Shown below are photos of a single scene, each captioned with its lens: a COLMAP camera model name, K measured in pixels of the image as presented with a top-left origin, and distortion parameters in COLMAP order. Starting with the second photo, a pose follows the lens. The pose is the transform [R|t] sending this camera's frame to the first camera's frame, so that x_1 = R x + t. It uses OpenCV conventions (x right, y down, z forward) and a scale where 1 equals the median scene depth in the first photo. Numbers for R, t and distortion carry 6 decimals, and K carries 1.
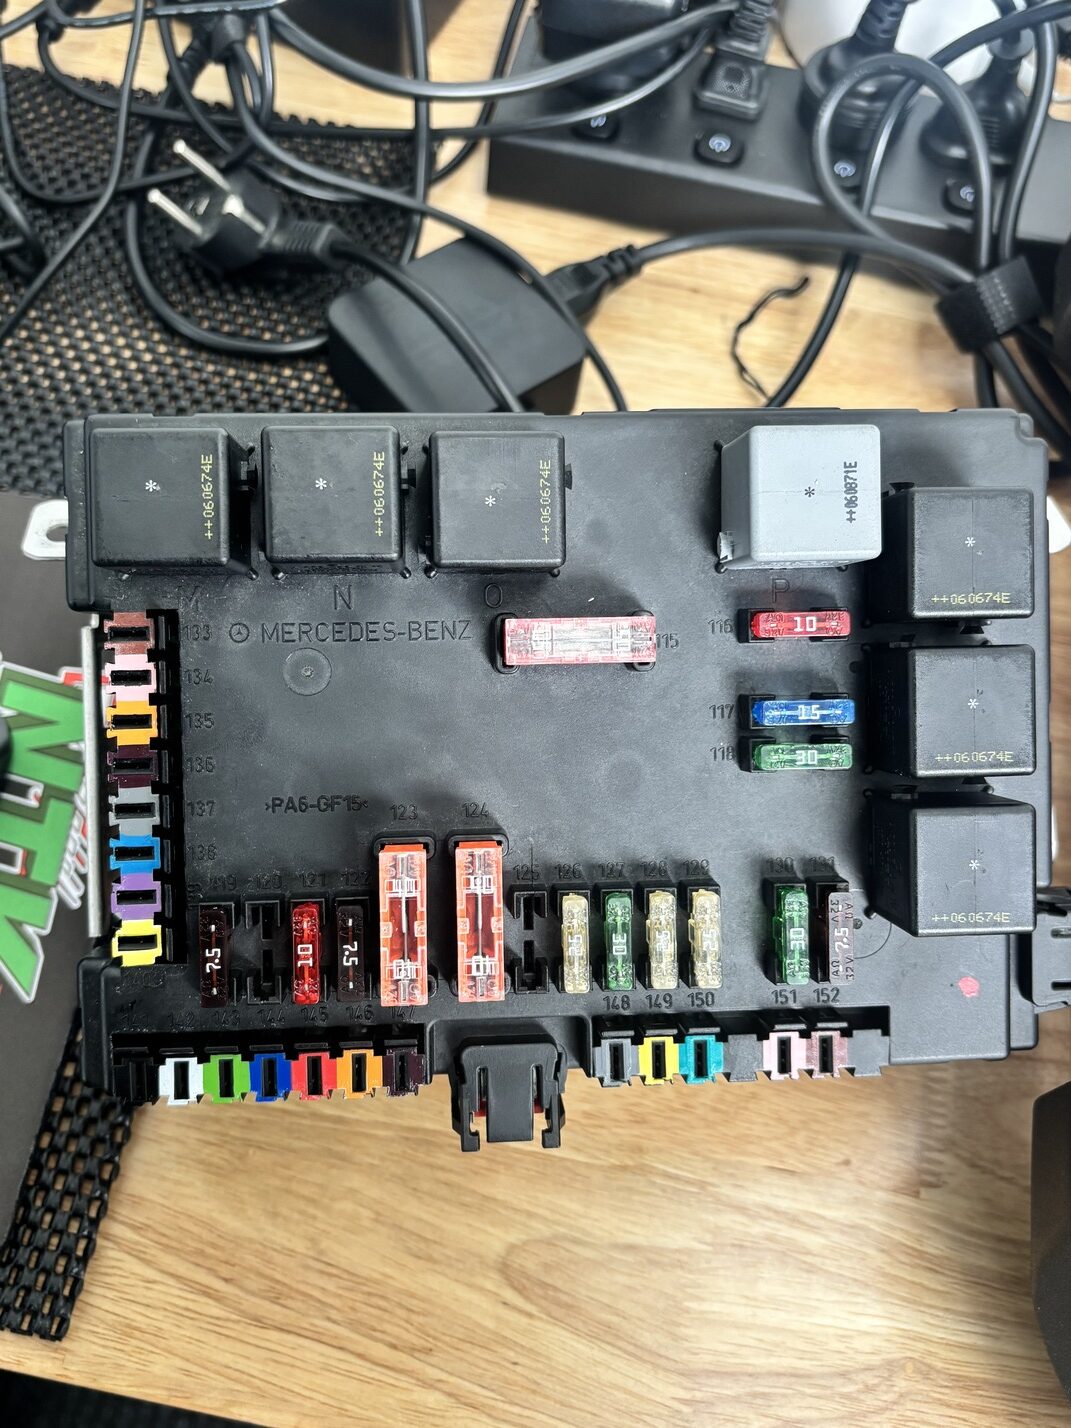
lens RADIAL K [[1345.7, 0, 538.0], [0, 1345.7, 712.1], [0, 0, 1]] dist [0.013486, 0.000000]
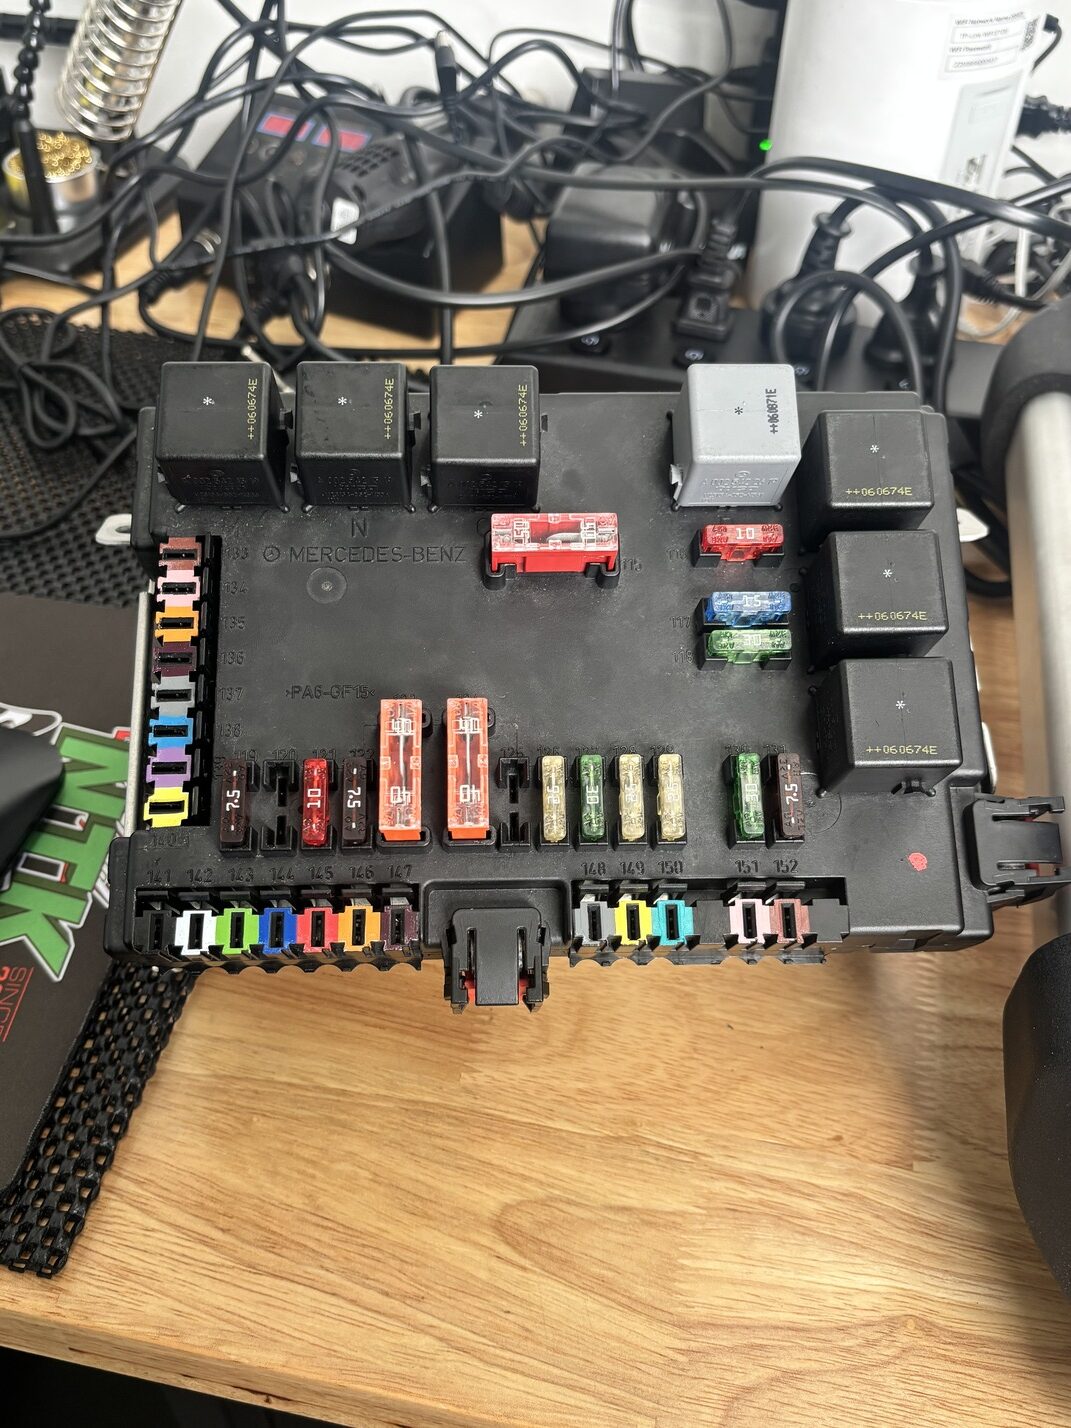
lens RADIAL K [[1345.7, 0, 534.2], [0, 1345.7, 717.6], [0, 0, 1]] dist [0.013486, 0.000000]
pose [[0.999422, -0.011903, -0.031842, 0.039637], [0.001843, 0.954292, -0.298869, 0.364992], [0.033944, 0.298638, 0.953763, -0.074189]]
